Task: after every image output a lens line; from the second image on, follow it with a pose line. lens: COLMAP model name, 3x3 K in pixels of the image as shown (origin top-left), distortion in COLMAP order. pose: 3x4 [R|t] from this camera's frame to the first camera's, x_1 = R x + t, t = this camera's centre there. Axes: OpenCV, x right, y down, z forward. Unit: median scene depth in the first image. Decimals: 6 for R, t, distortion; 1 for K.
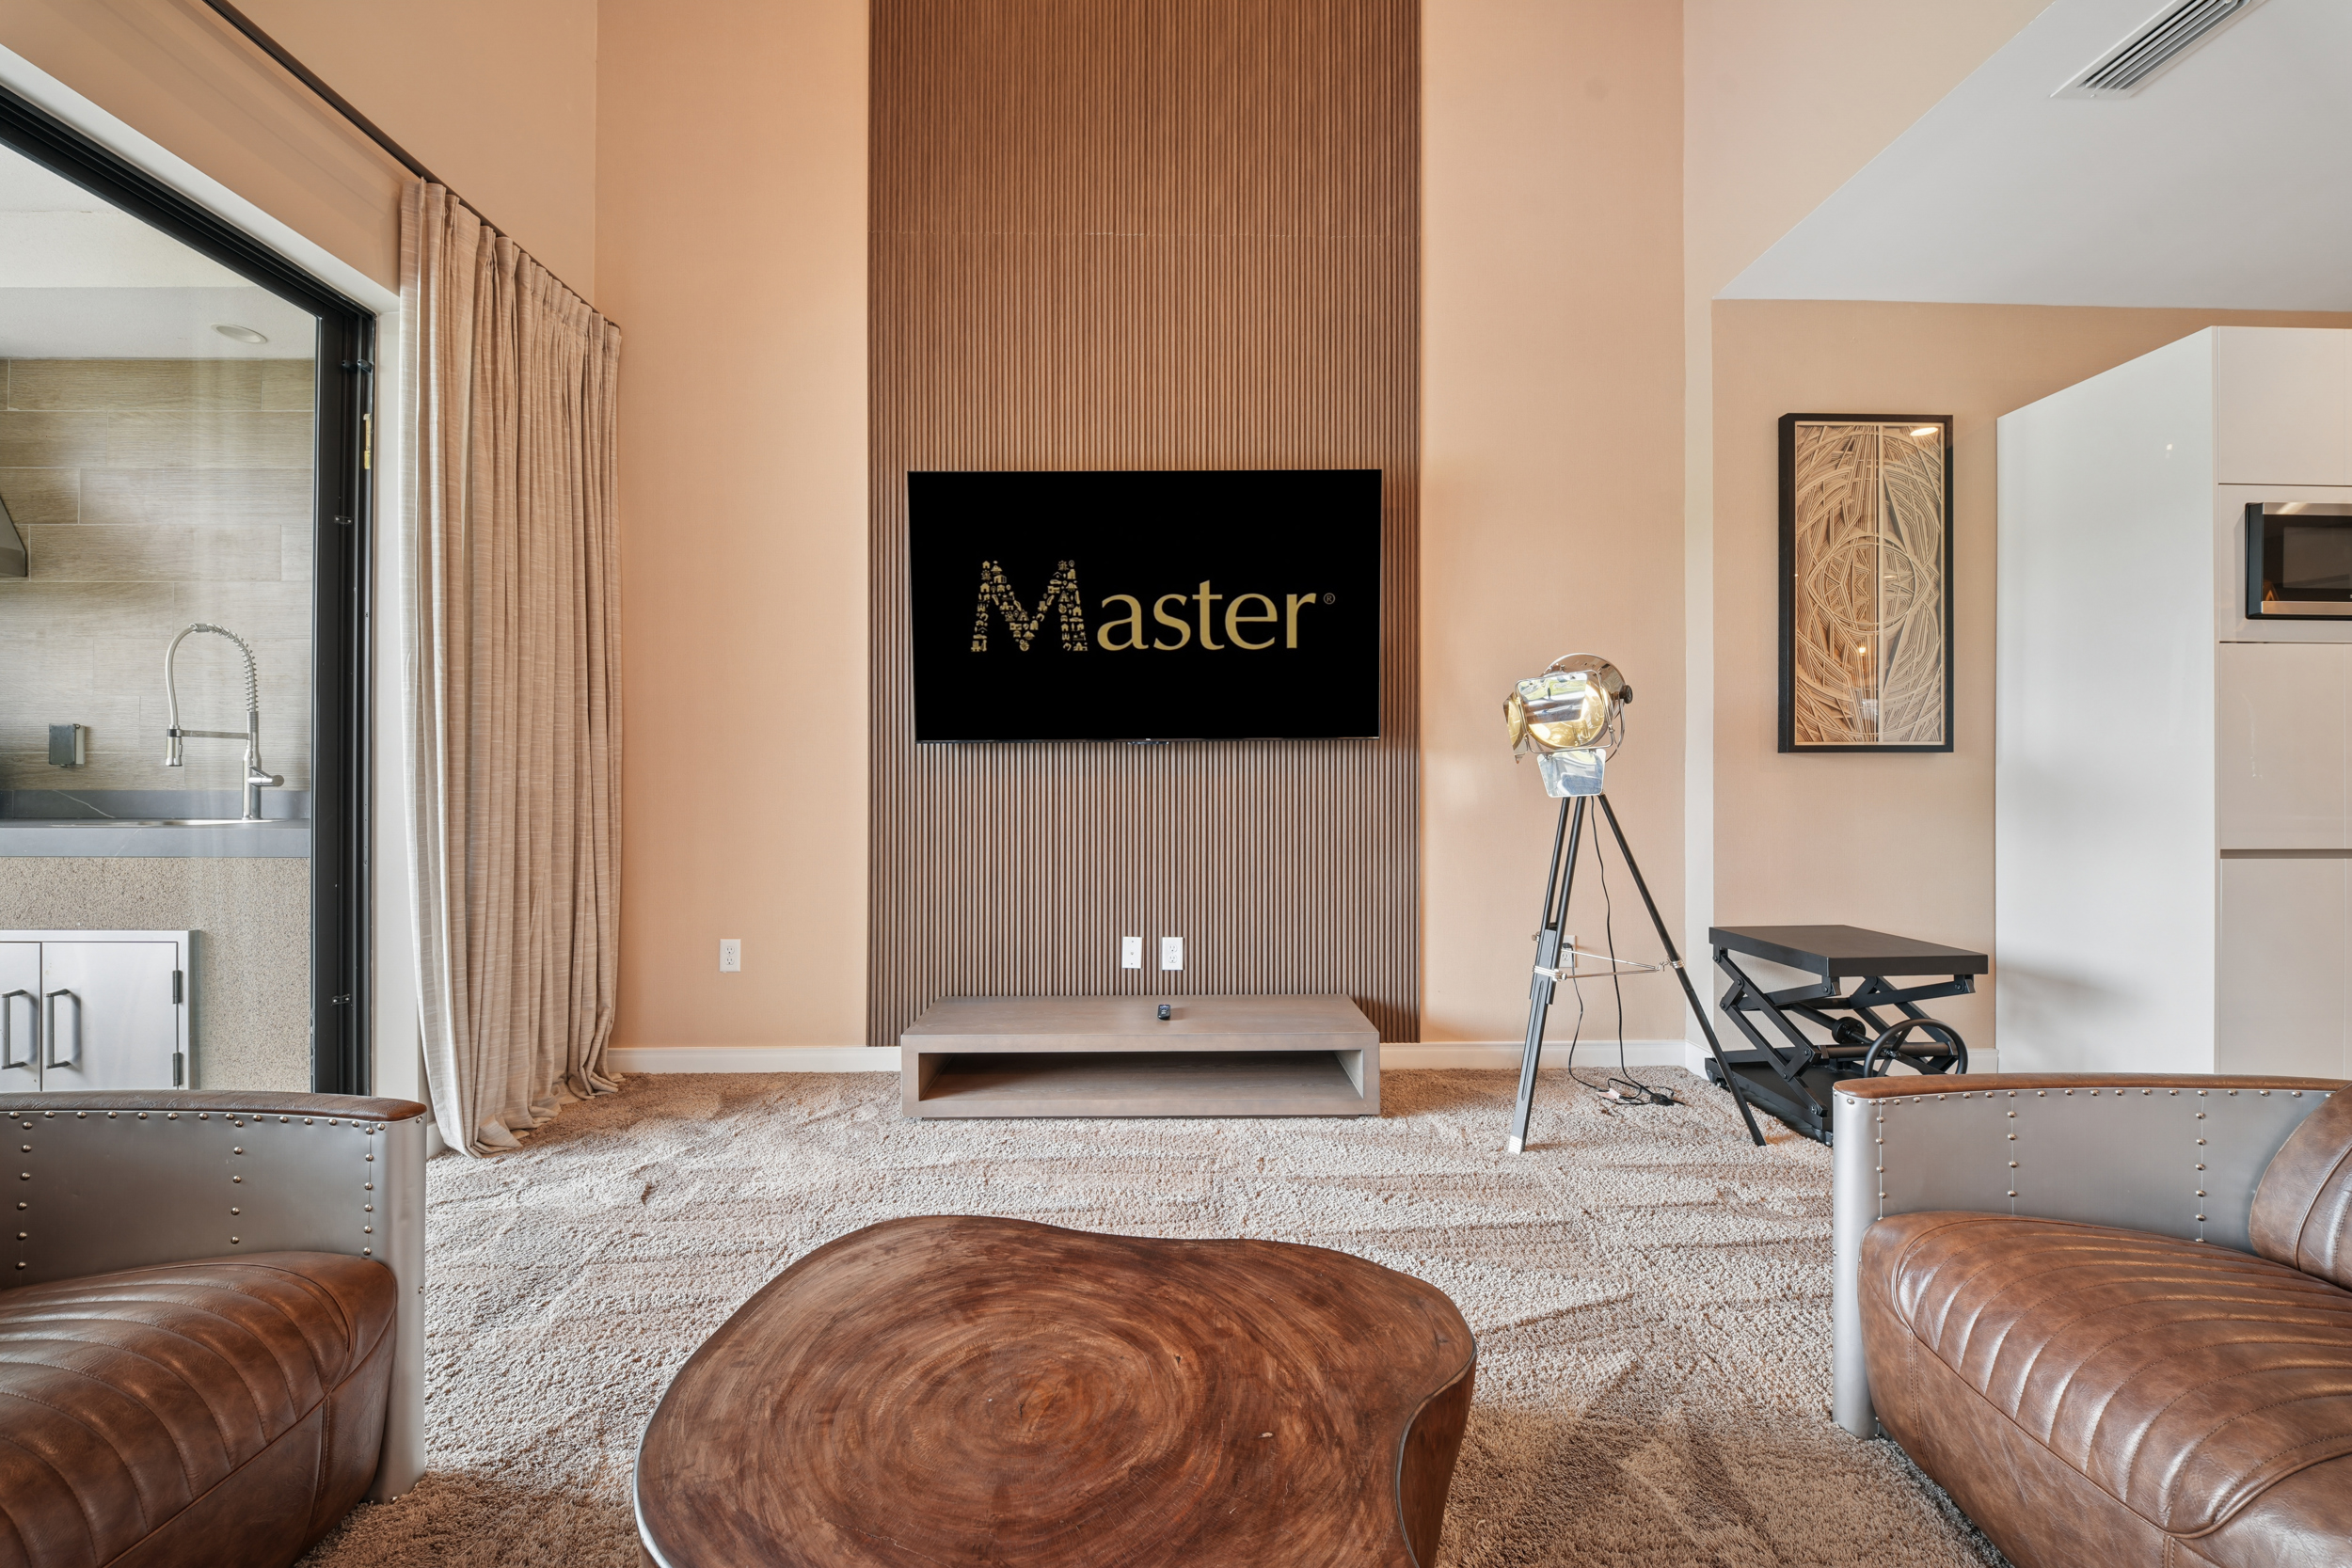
lens RADIAL K [[819.6, 0, 1177.1], [0, 819.6, 775.8], [0, 0, 1]] dist [0.010397, -0.007903]
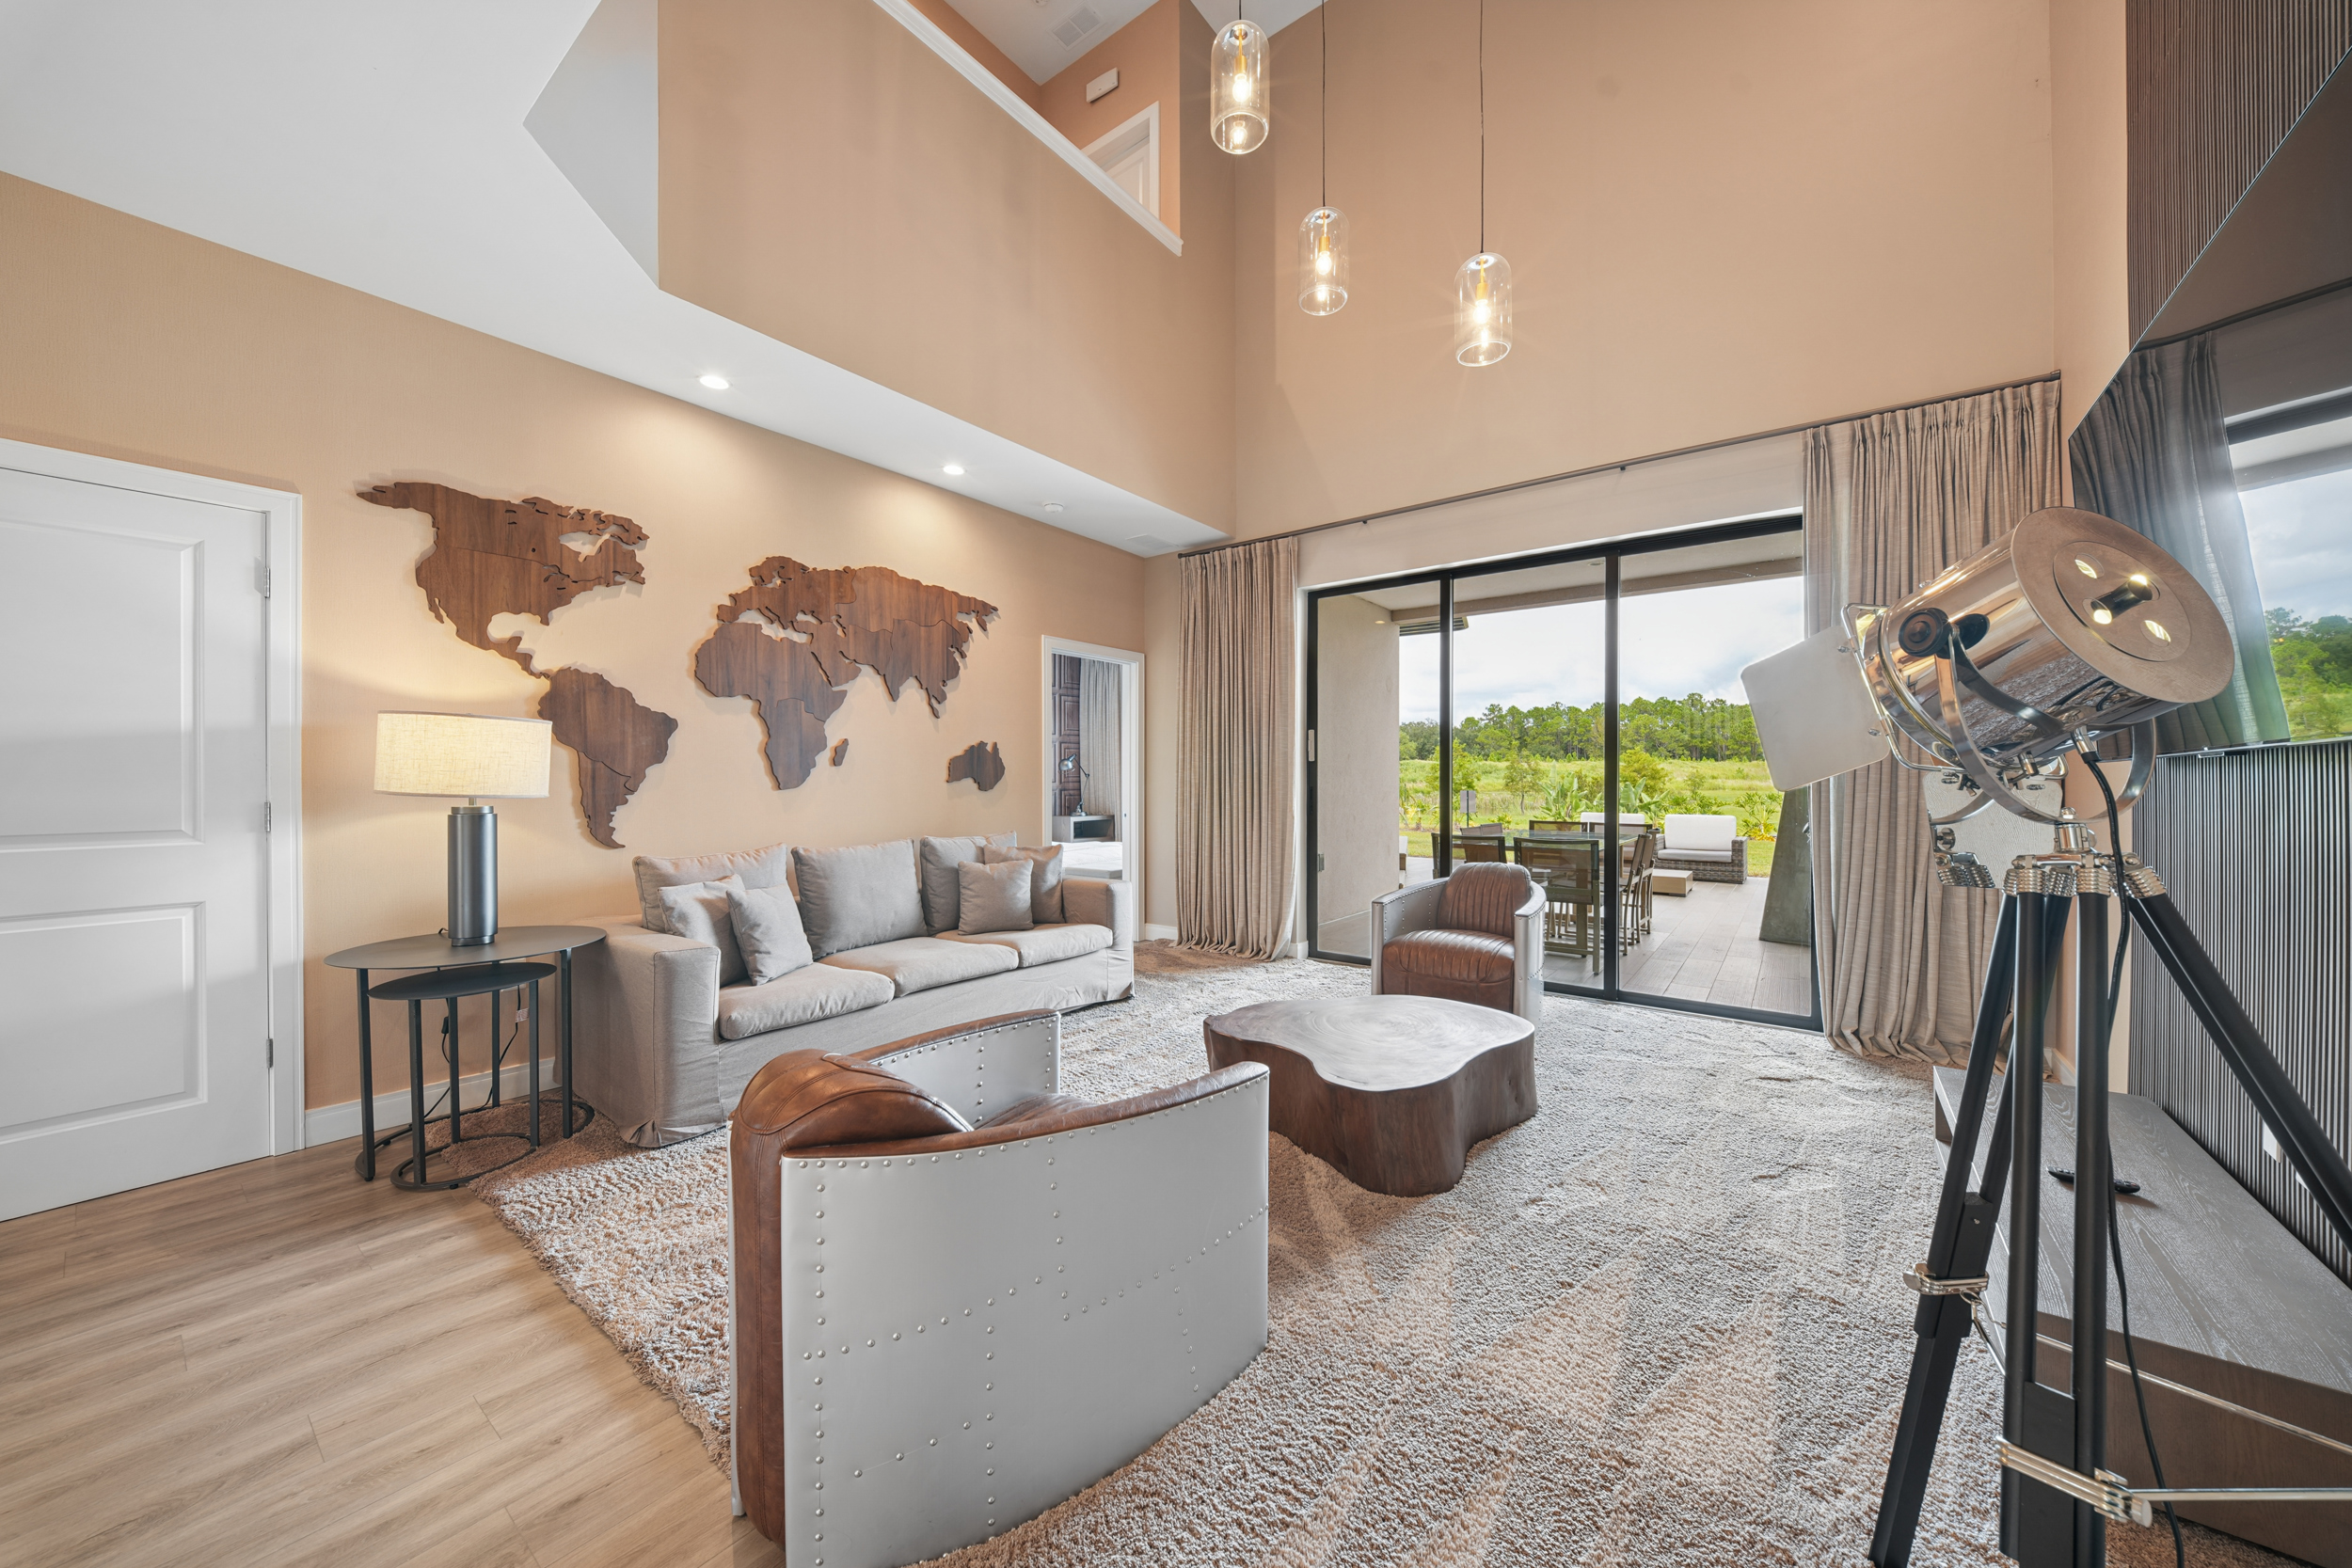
lens RADIAL K [[827.2, 0, 1176.2], [0, 827.2, 779.3], [0, 0, 1]] dist [0.009372, -0.008720]
pose [[-0.615373, -0.000540, -0.788236, 0.885026], [0.003112, 0.999990, -0.003114, -0.024594], [0.788230, -0.004369, -0.615365, 0.784901]]
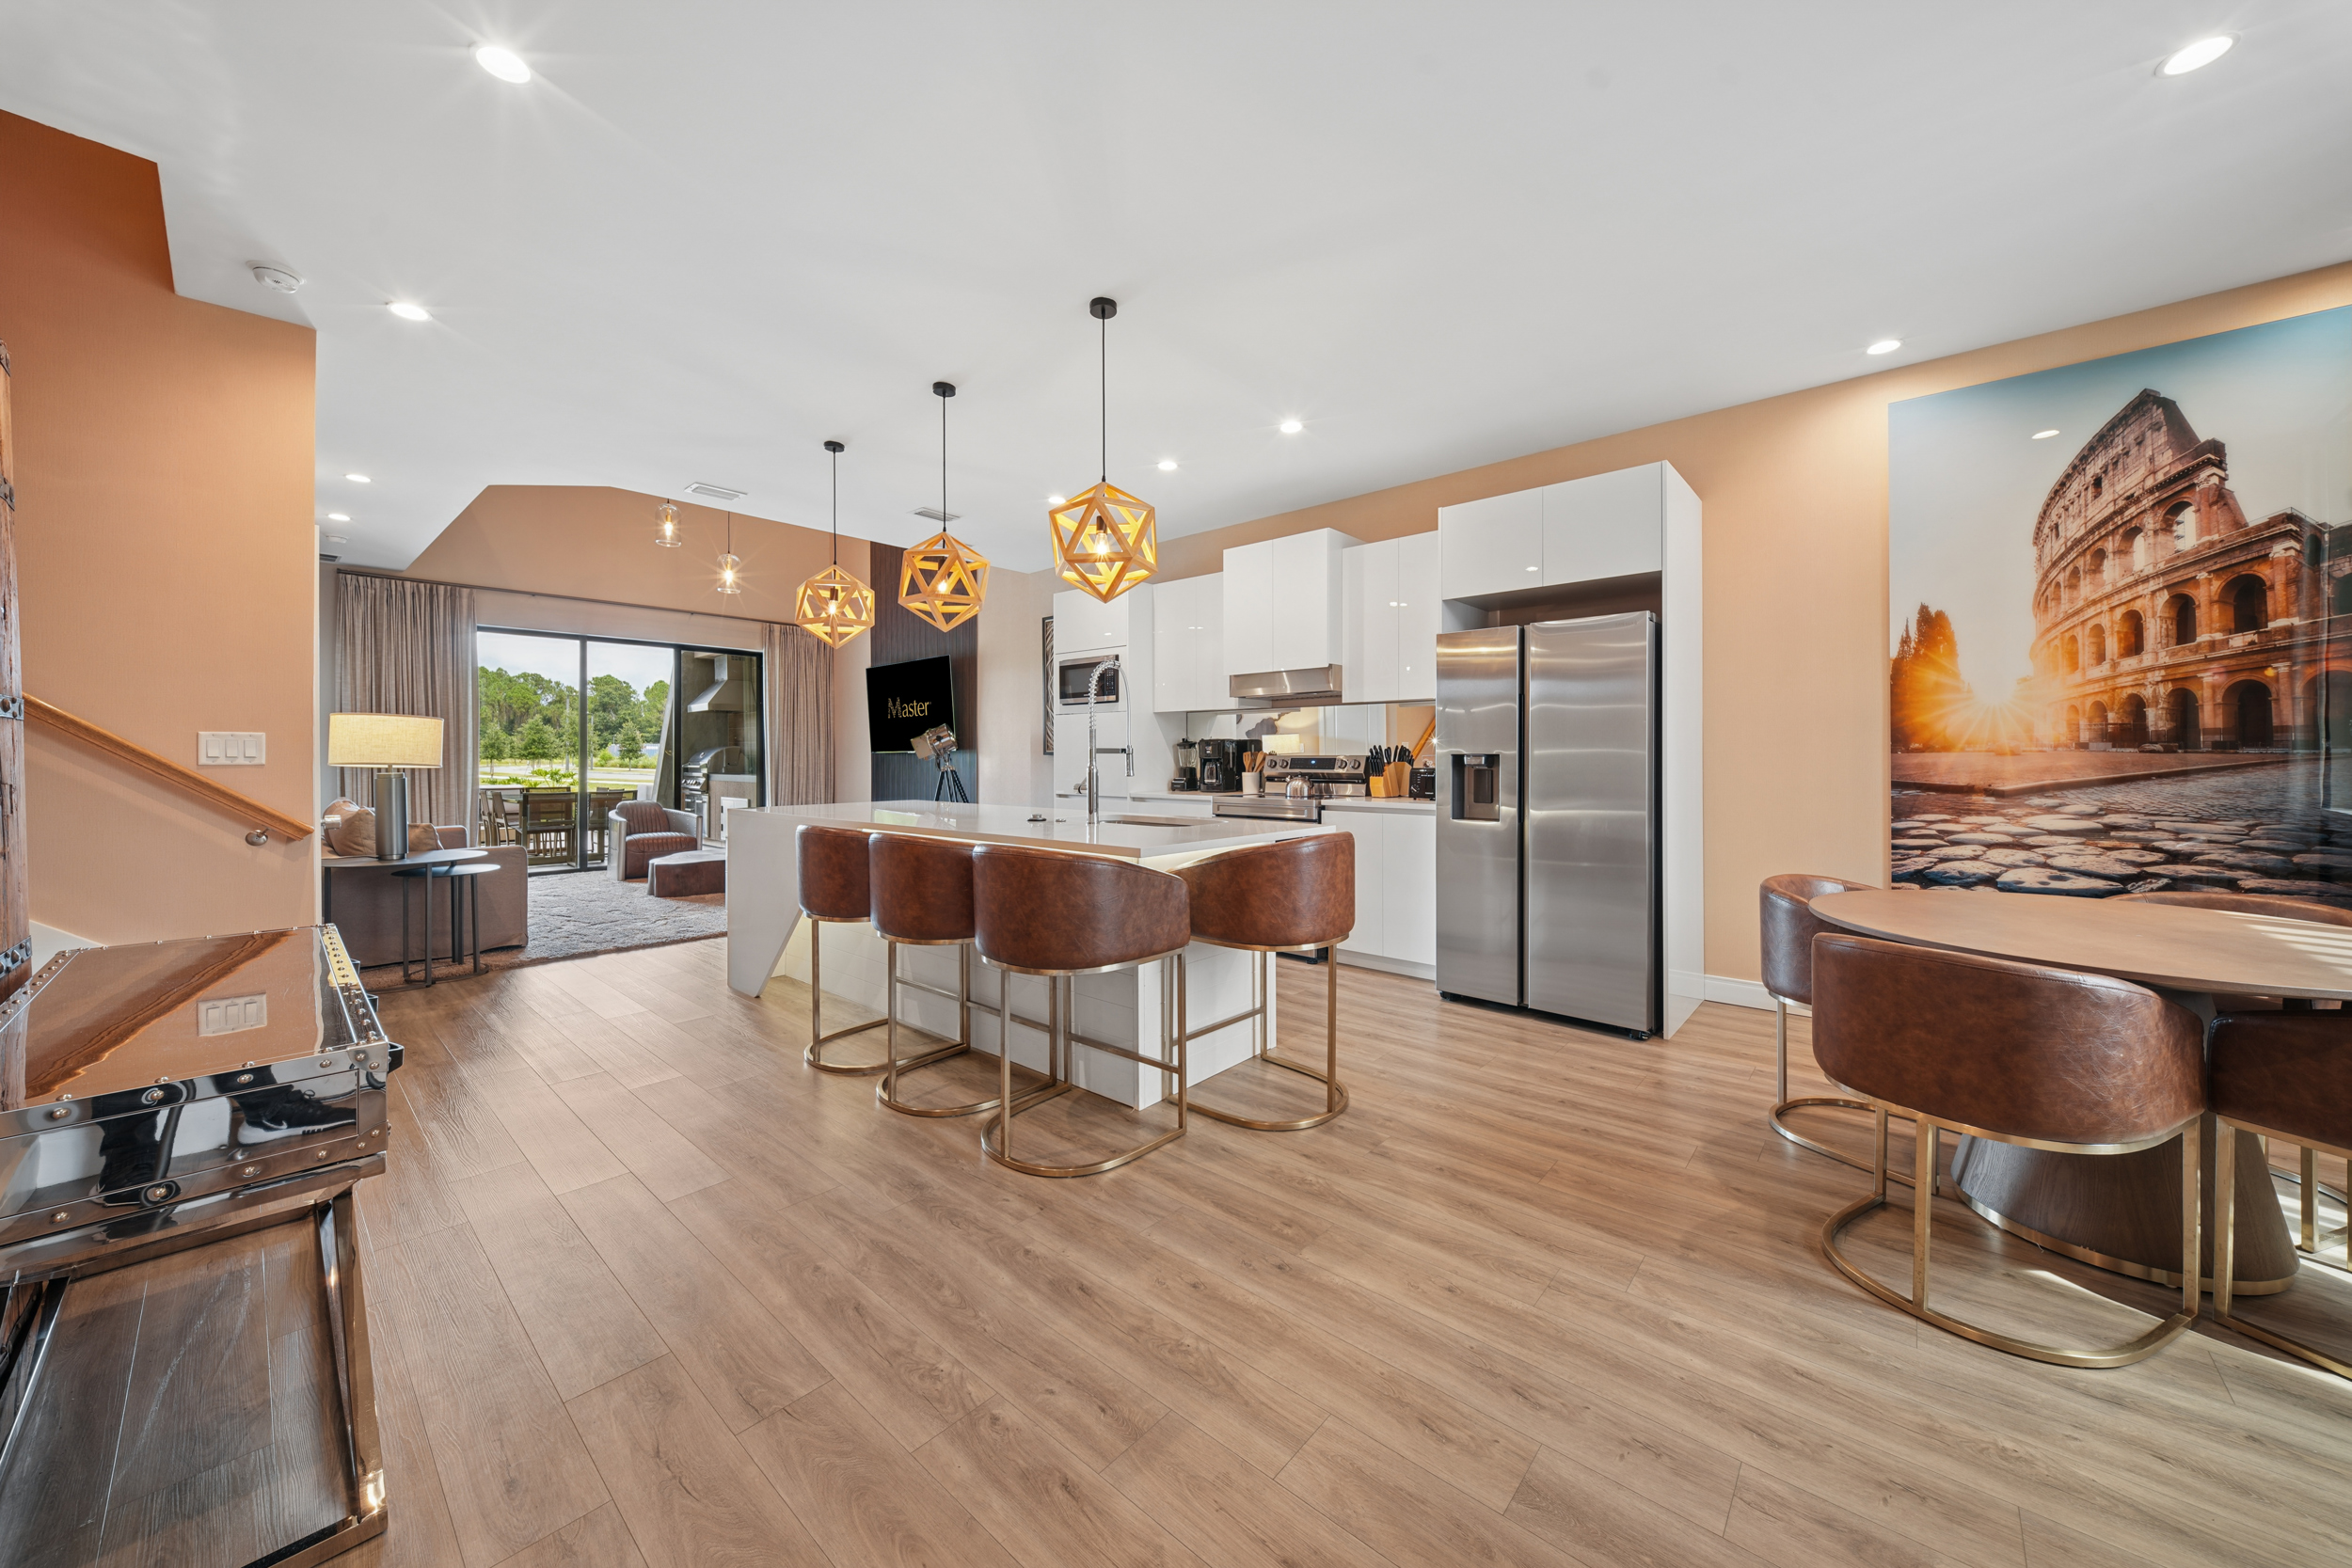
lens RADIAL K [[833.8, 0, 1175.4], [0, 833.8, 754.4], [0, 0, 1]] dist [-0.007297, -0.000292]
pose [[0.738842, -0.004273, -0.673865, 2.686079], [0.004583, 0.999989, -0.001316, -0.024905], [0.673863, -0.002117, 0.738853, -0.563394]]
